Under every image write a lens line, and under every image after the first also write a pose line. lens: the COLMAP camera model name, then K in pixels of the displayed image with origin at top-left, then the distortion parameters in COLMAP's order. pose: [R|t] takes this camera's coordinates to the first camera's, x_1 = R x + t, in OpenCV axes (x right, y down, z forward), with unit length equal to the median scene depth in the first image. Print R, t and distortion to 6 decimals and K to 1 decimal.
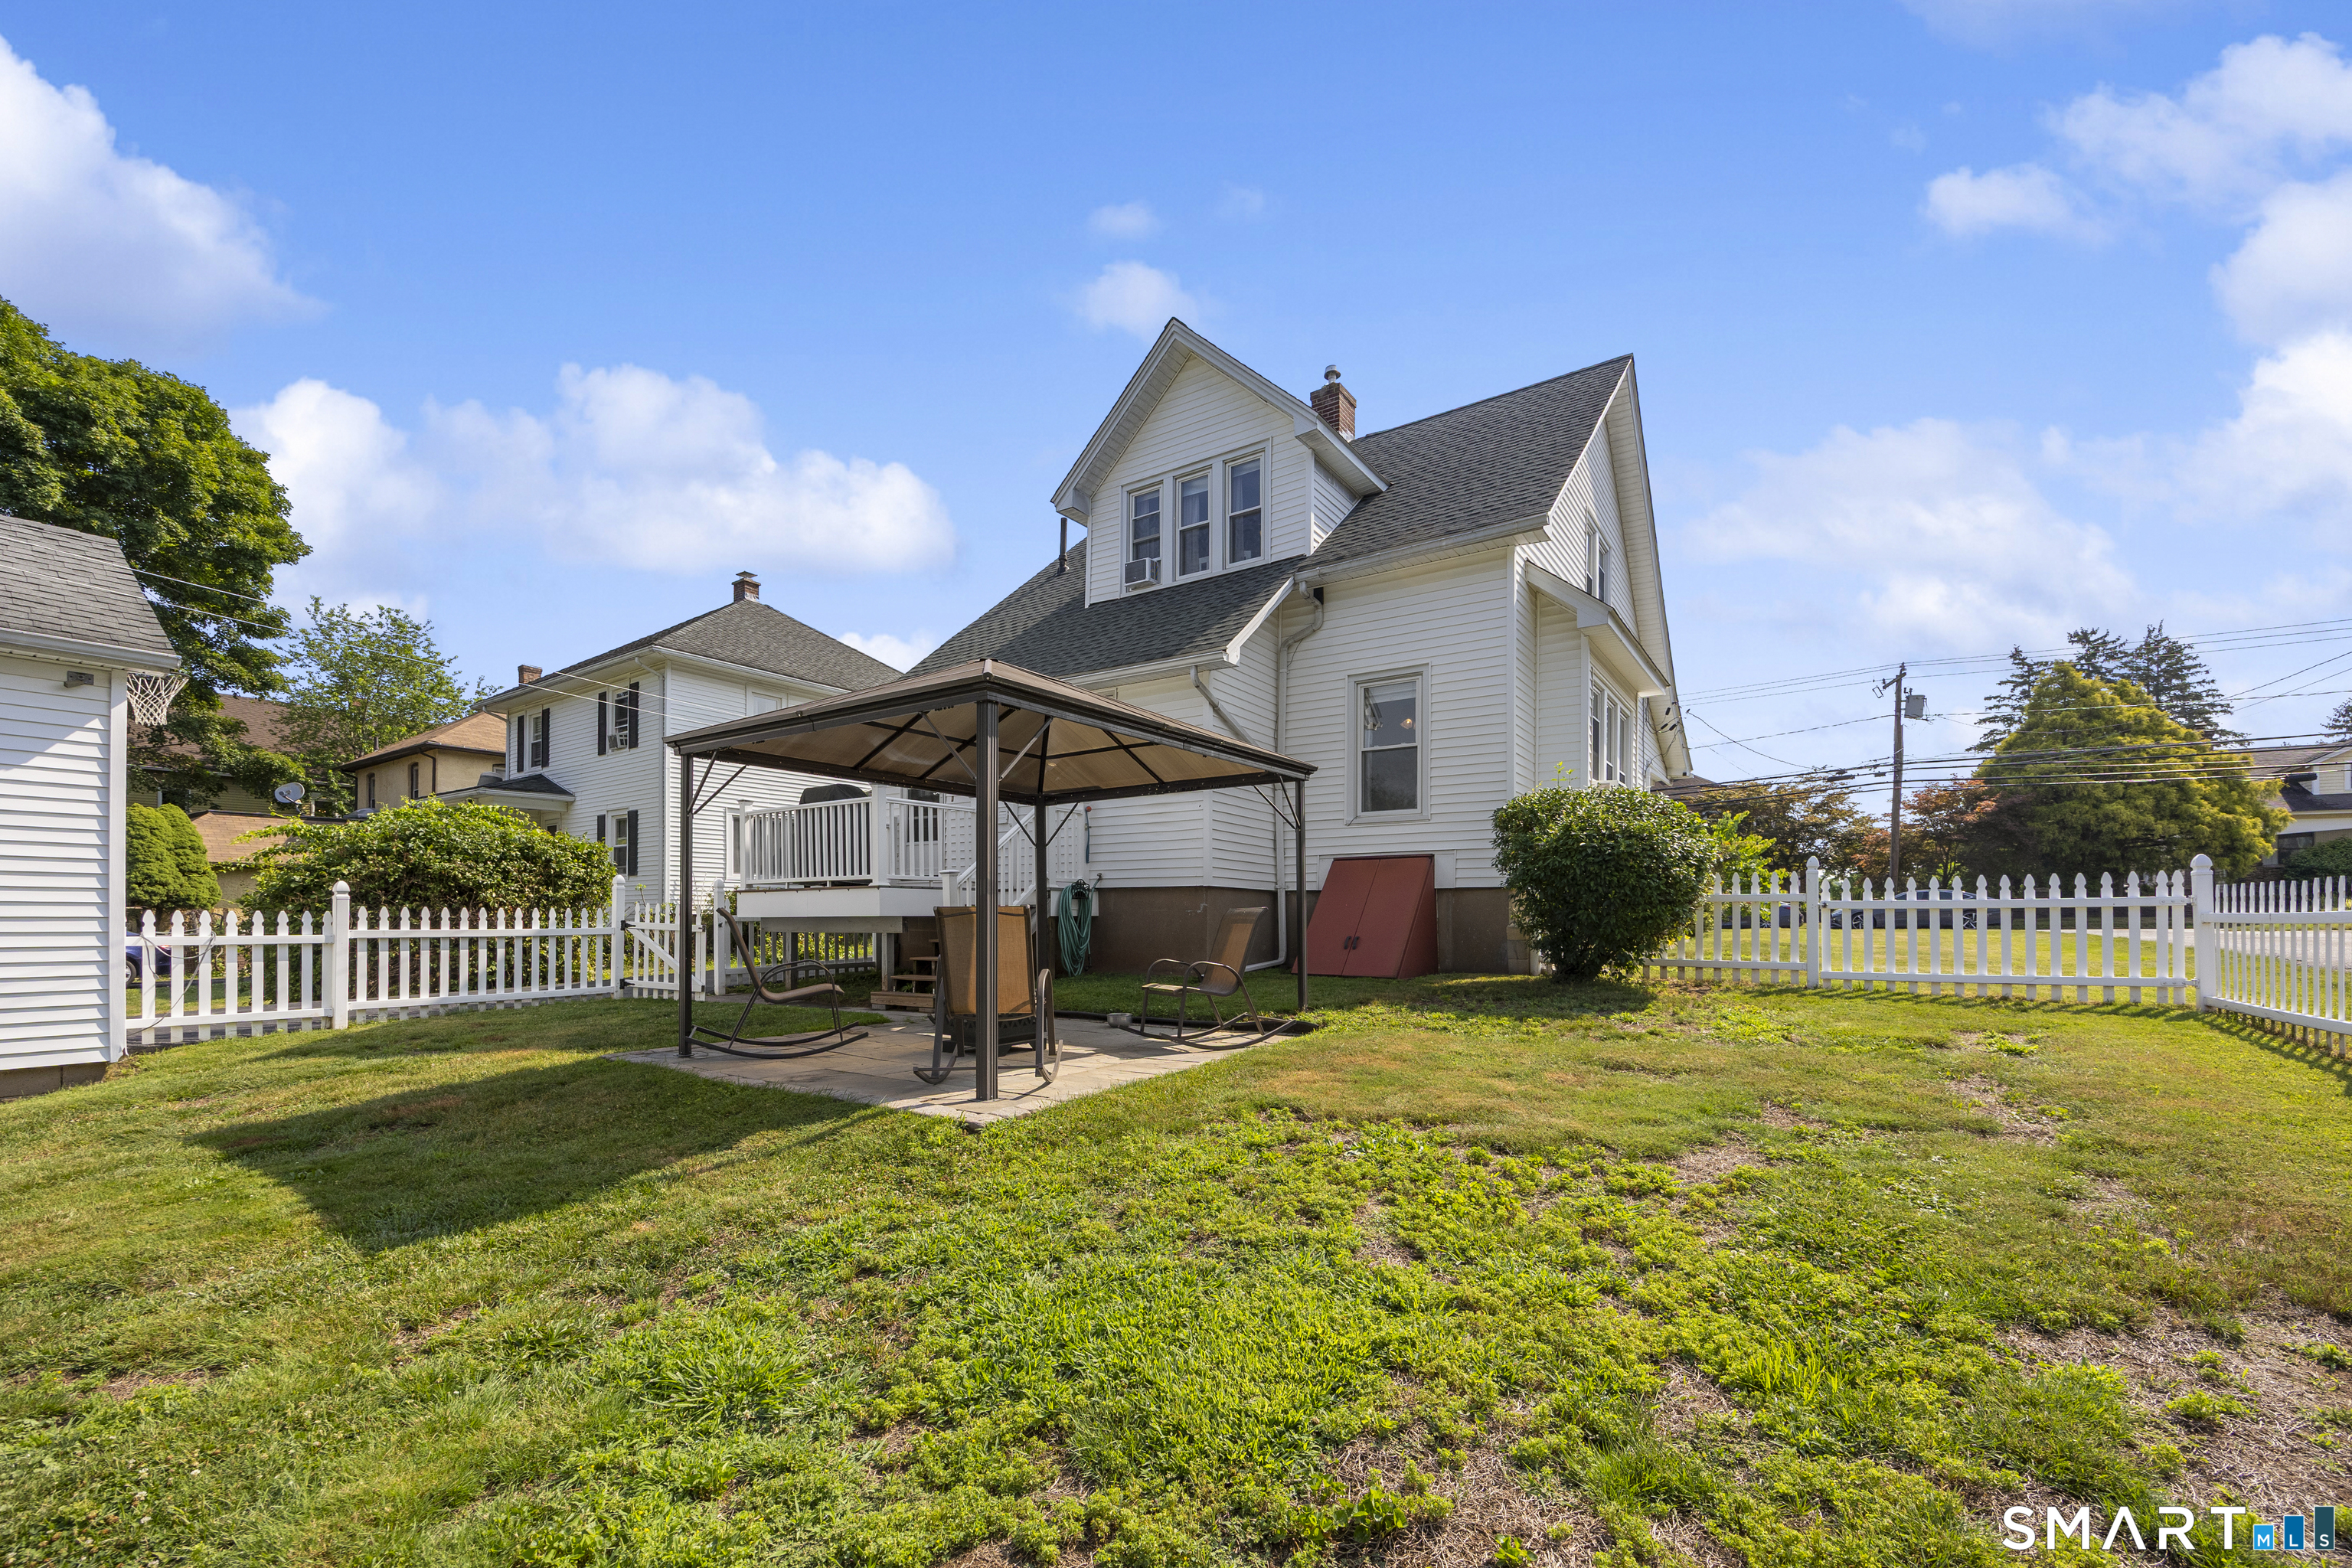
lens RADIAL K [[969.1, 0, 1172.7], [0, 969.1, 851.2], [0, 0, 1]] dist [0.000263, -0.000008]
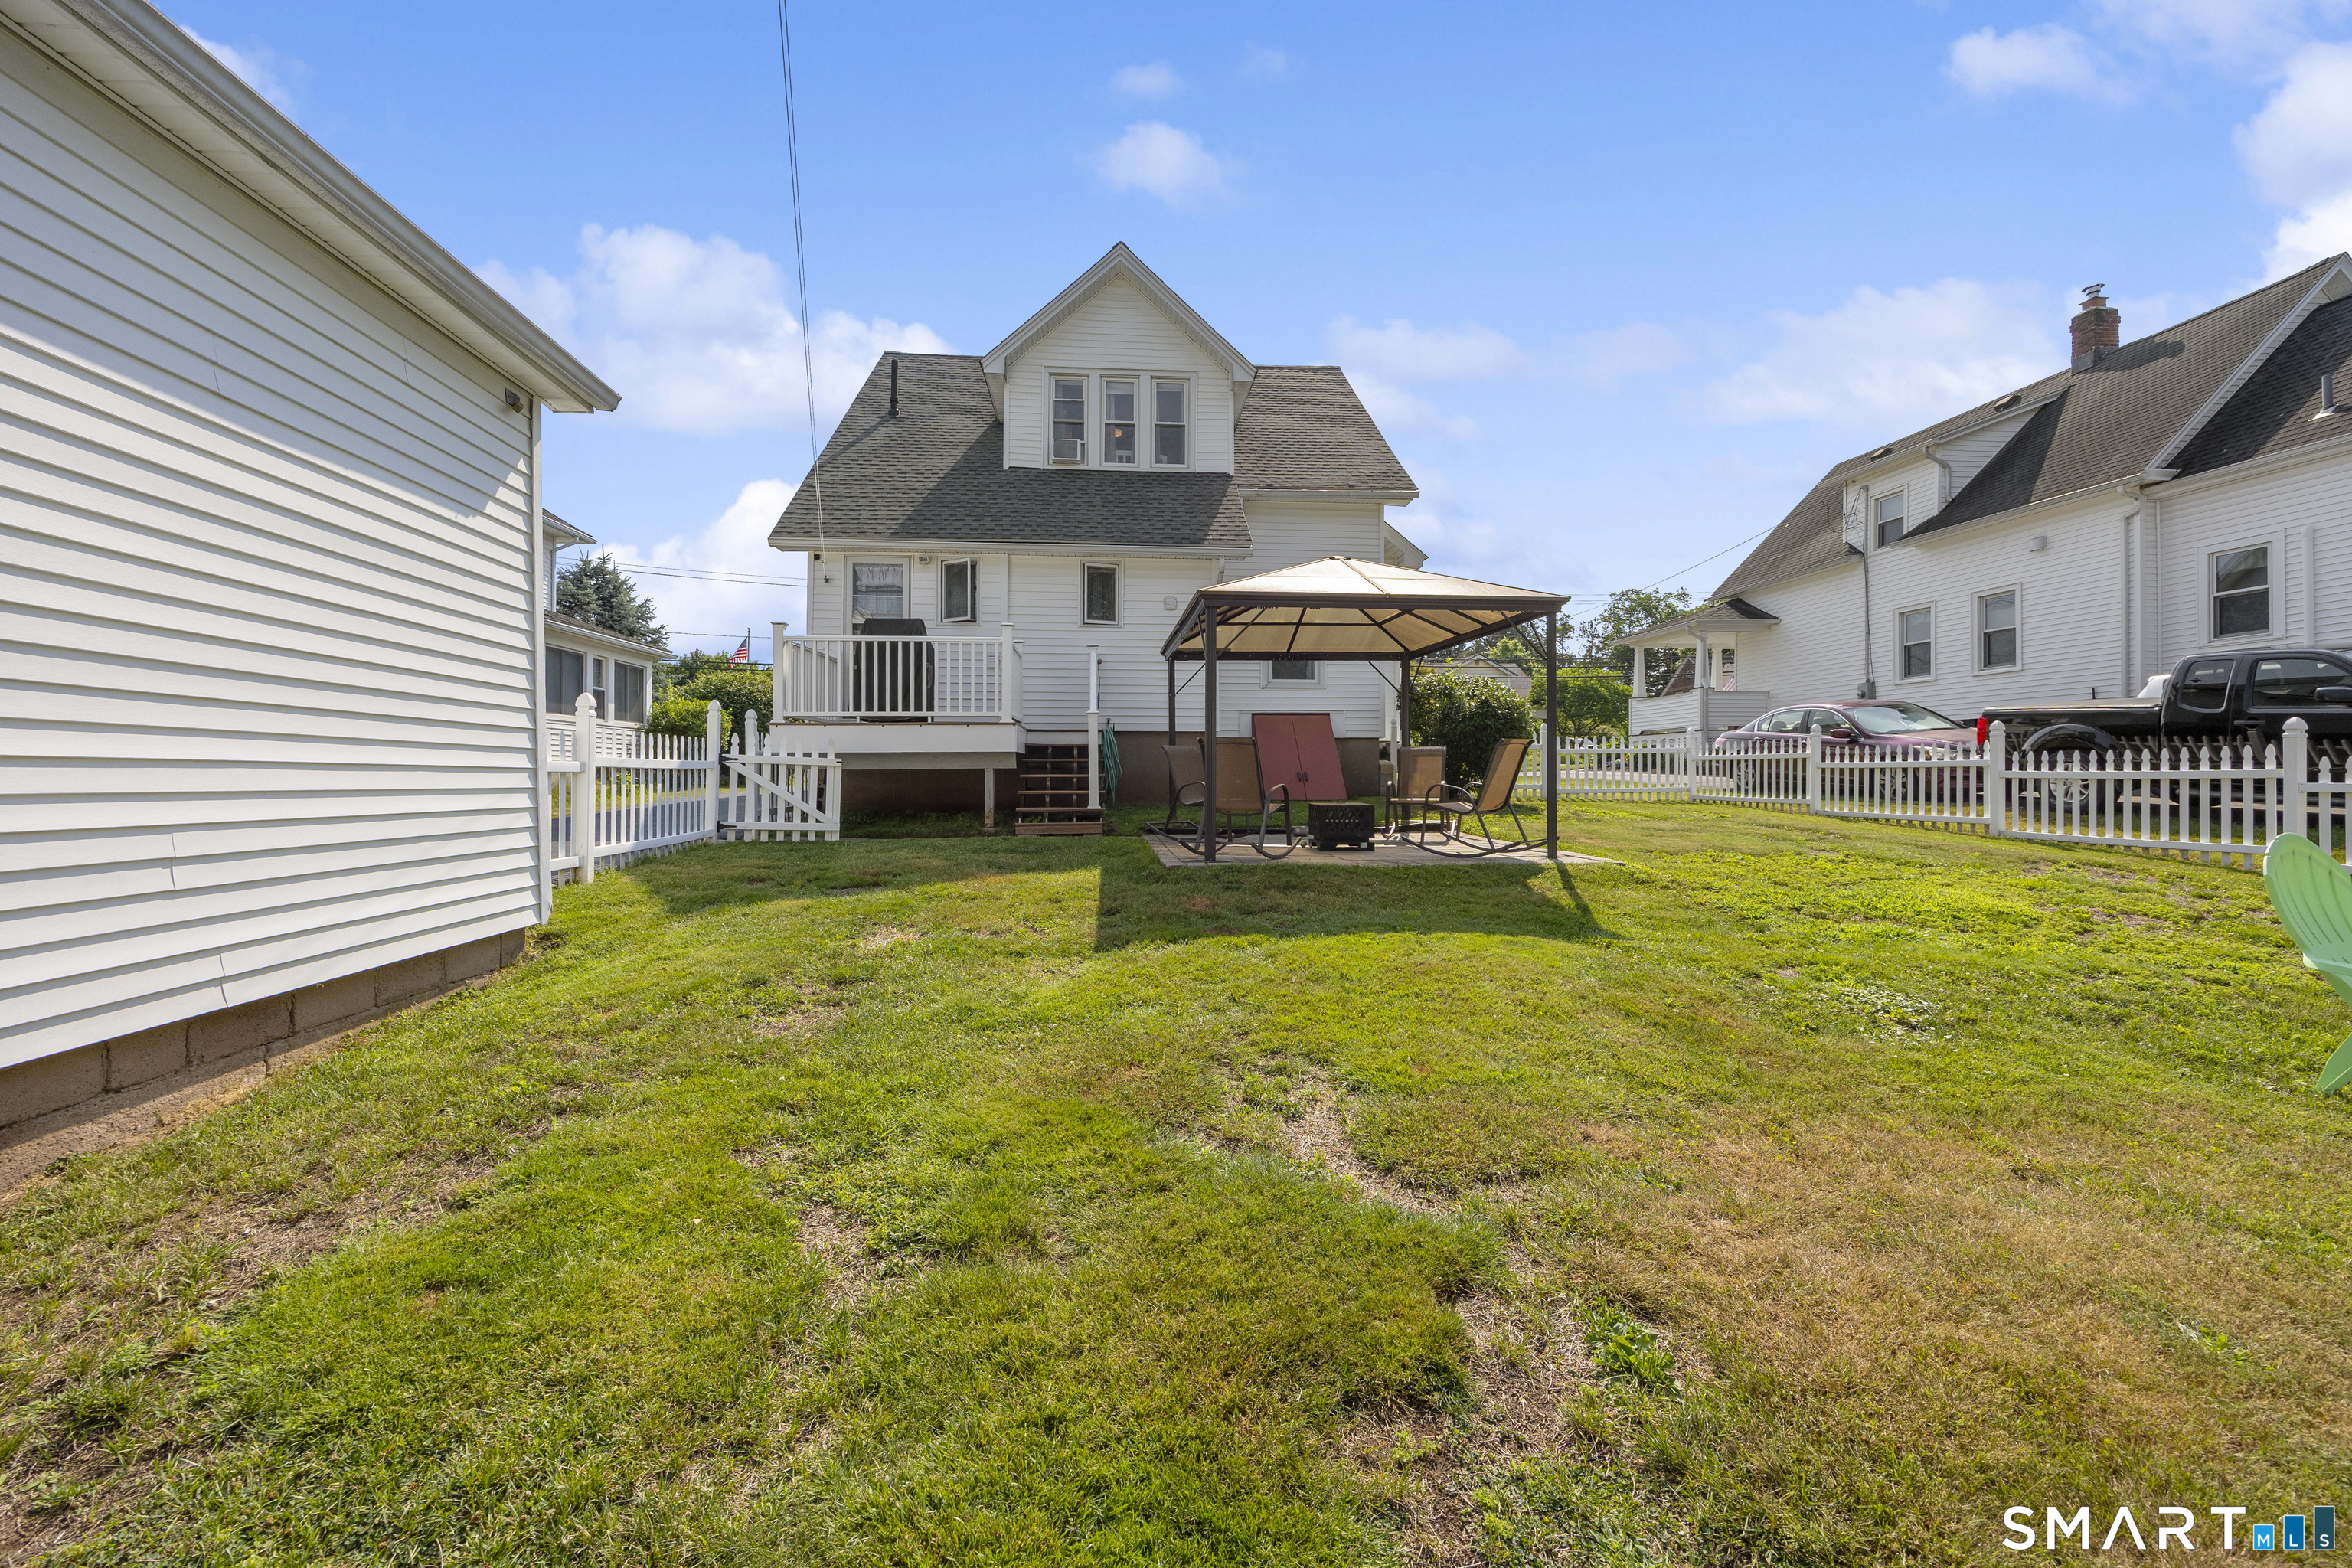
lens RADIAL K [[950.4, 0, 1172.6], [0, 950.4, 702.2], [0, 0, 1]] dist [-0.000110, -0.000029]
pose [[0.784414, 0.042008, 0.618813, -0.694902], [-0.031835, 0.999116, -0.027470, 0.031118], [-0.619420, 0.001848, 0.785058, 0.079413]]
